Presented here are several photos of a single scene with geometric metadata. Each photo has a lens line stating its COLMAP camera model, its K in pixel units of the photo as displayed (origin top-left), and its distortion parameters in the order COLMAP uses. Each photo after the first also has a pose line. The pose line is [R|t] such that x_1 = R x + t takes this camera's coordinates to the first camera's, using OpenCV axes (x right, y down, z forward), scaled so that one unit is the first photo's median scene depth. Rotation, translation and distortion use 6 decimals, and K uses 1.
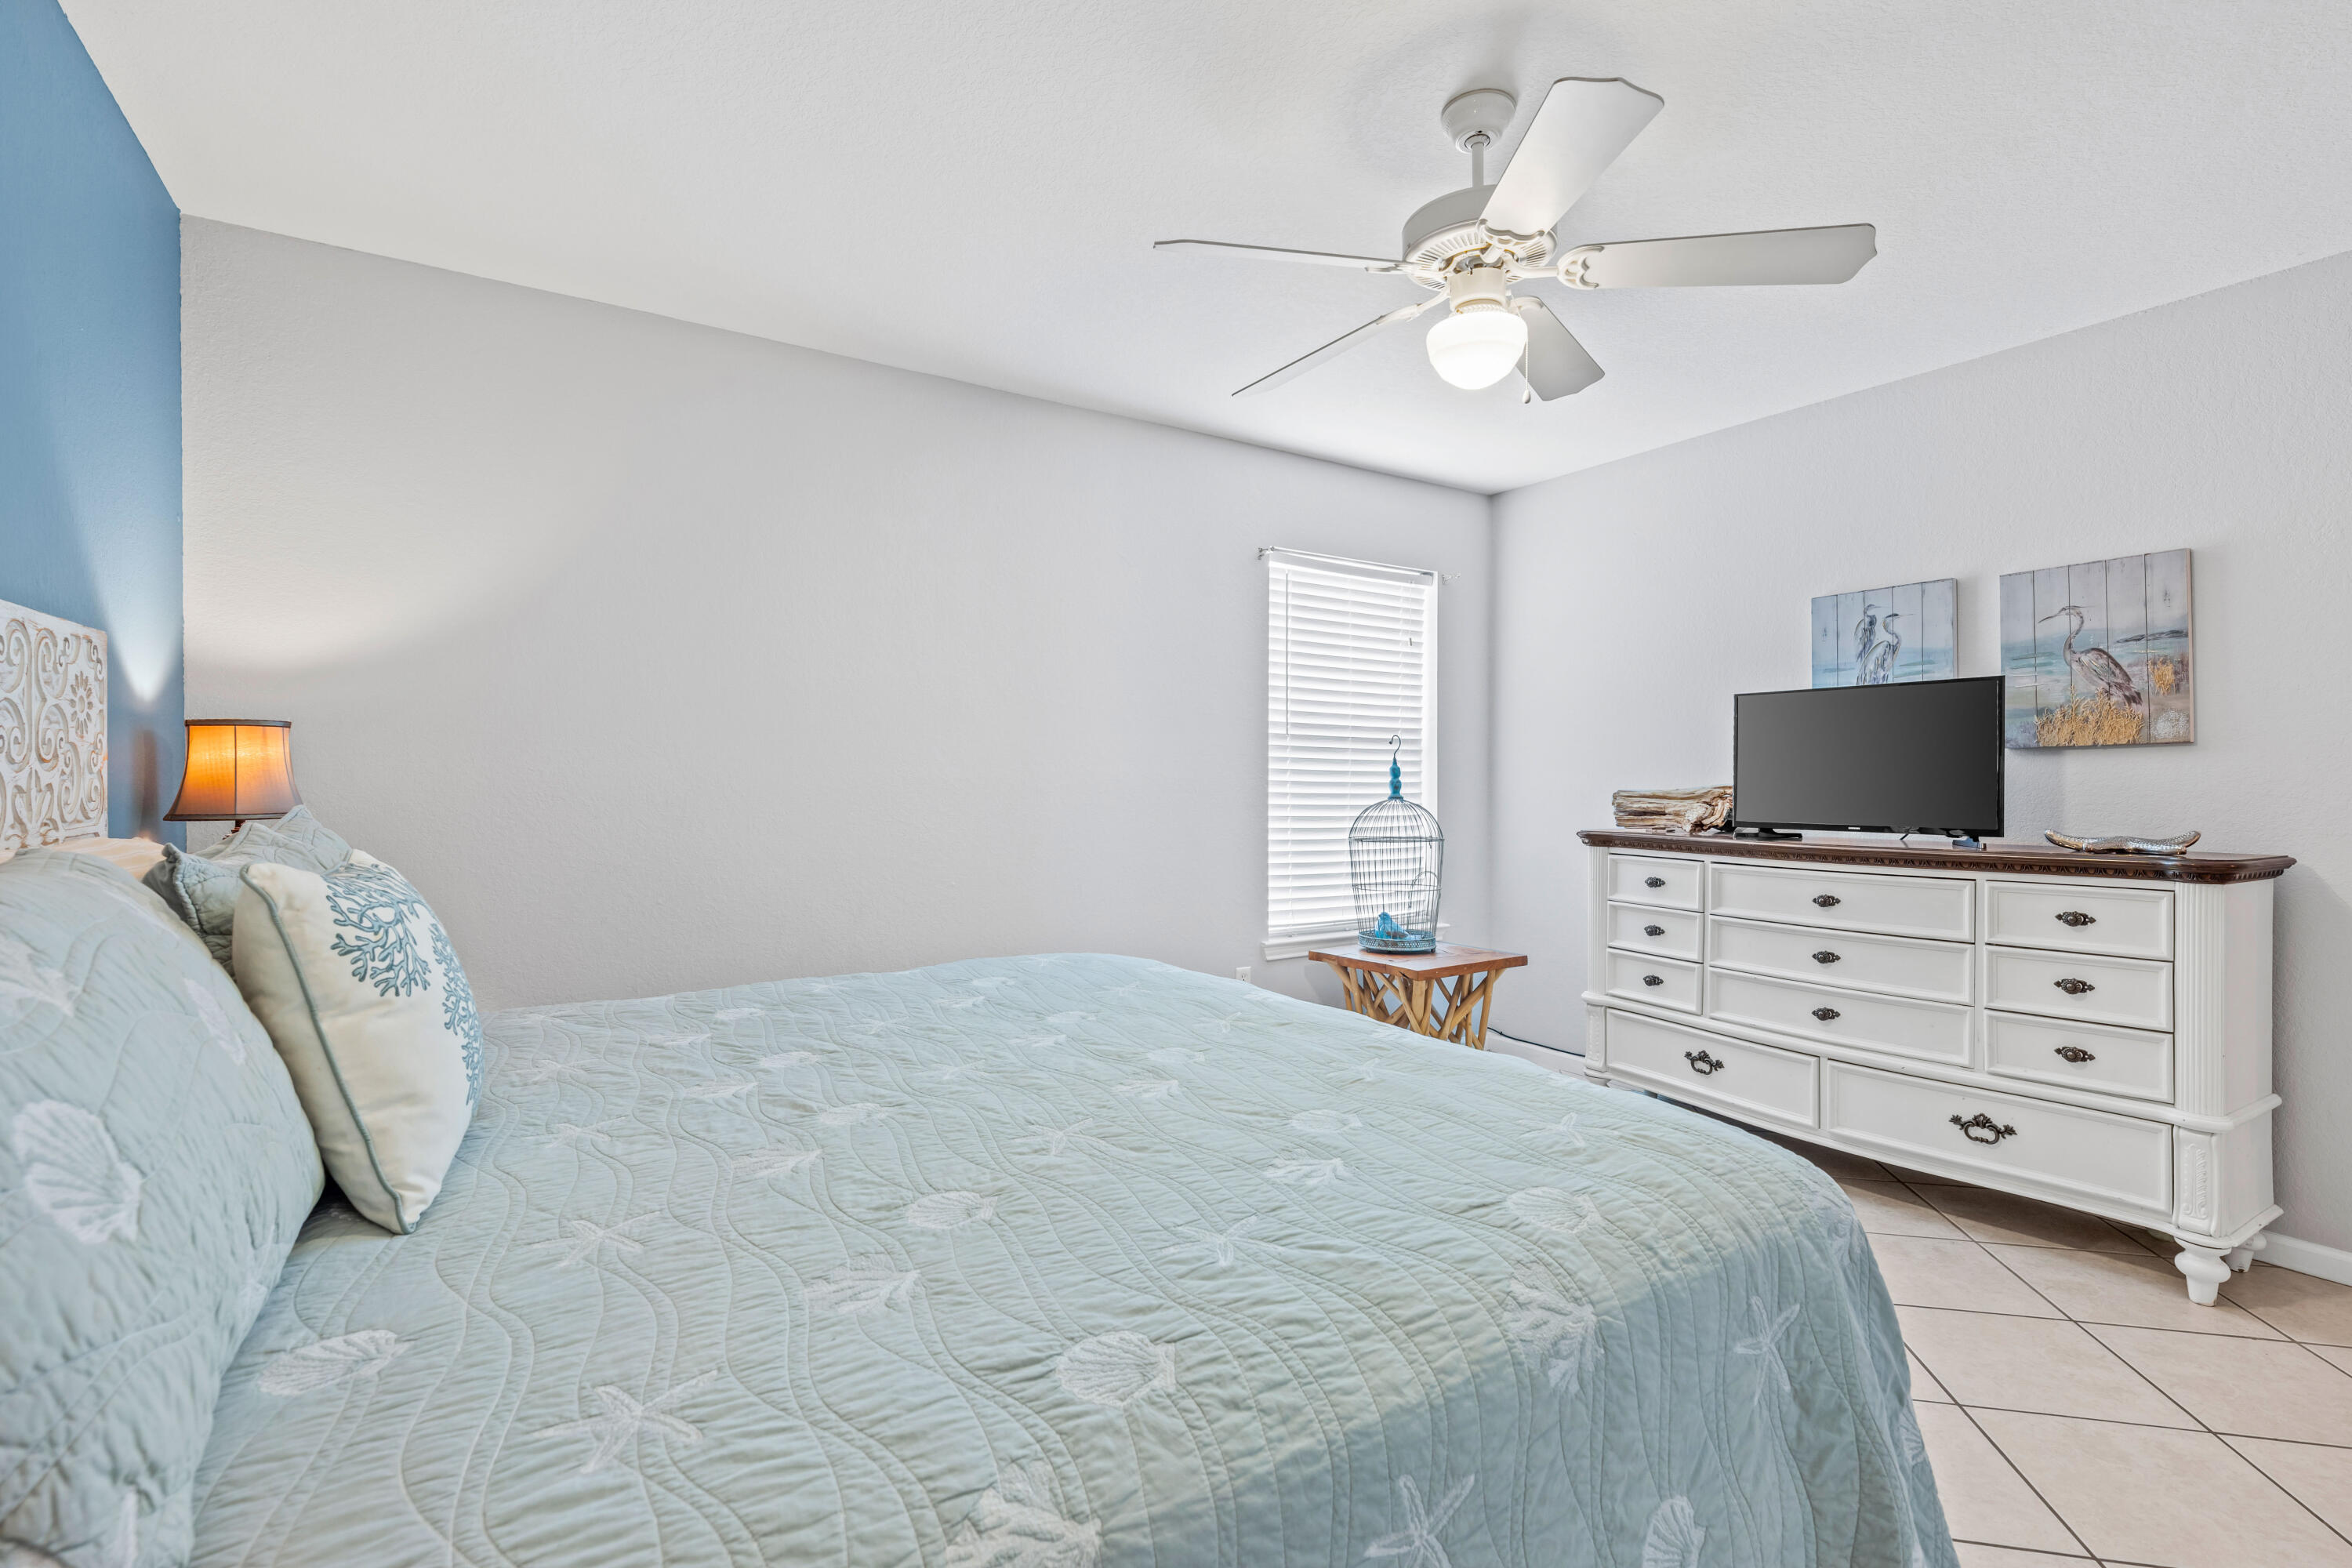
lens RADIAL K [[1040.5, 0, 1176.0], [0, 1040.5, 784.0], [0, 0, 1]] dist [-0.017971, 0.000296]
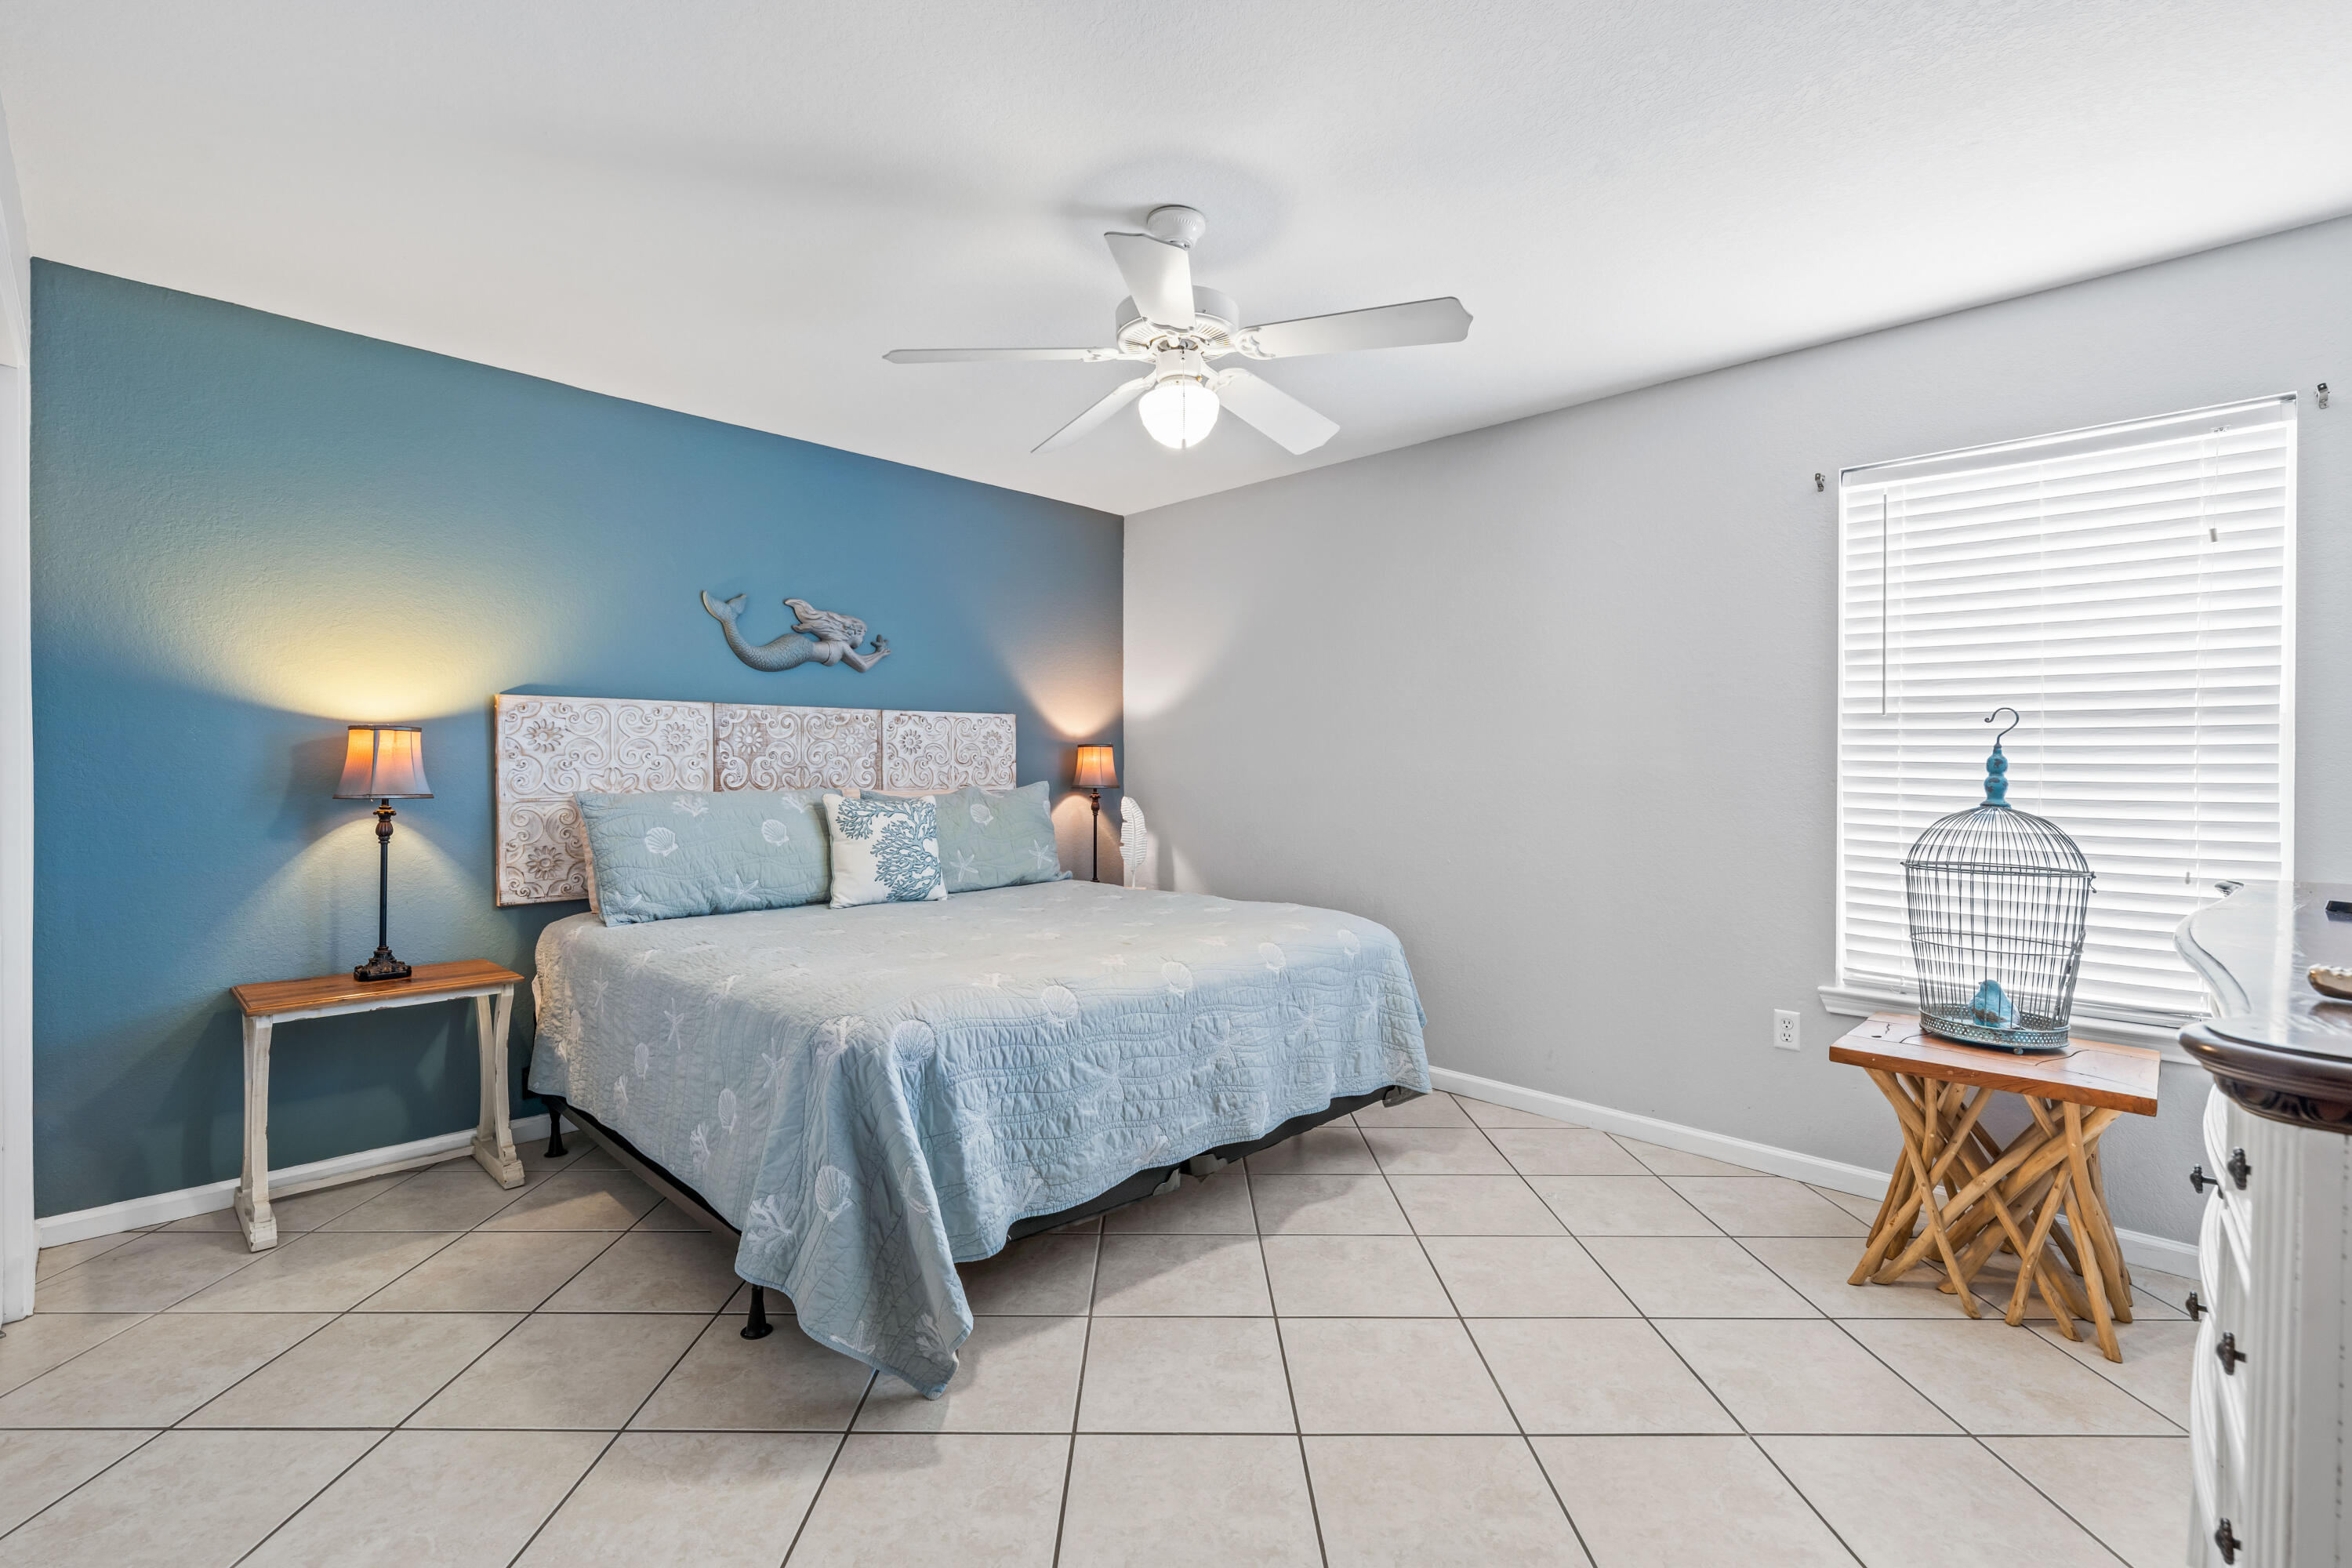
lens RADIAL K [[1040.5, 0, 1176.0], [0, 1040.5, 784.0], [0, 0, 1]] dist [-0.017971, 0.000296]
pose [[0.212366, 0.009716, -0.977142, 0.723998], [-0.012114, 0.999900, 0.007310, 0.001841], [0.977115, 0.010285, 0.212463, 0.369987]]
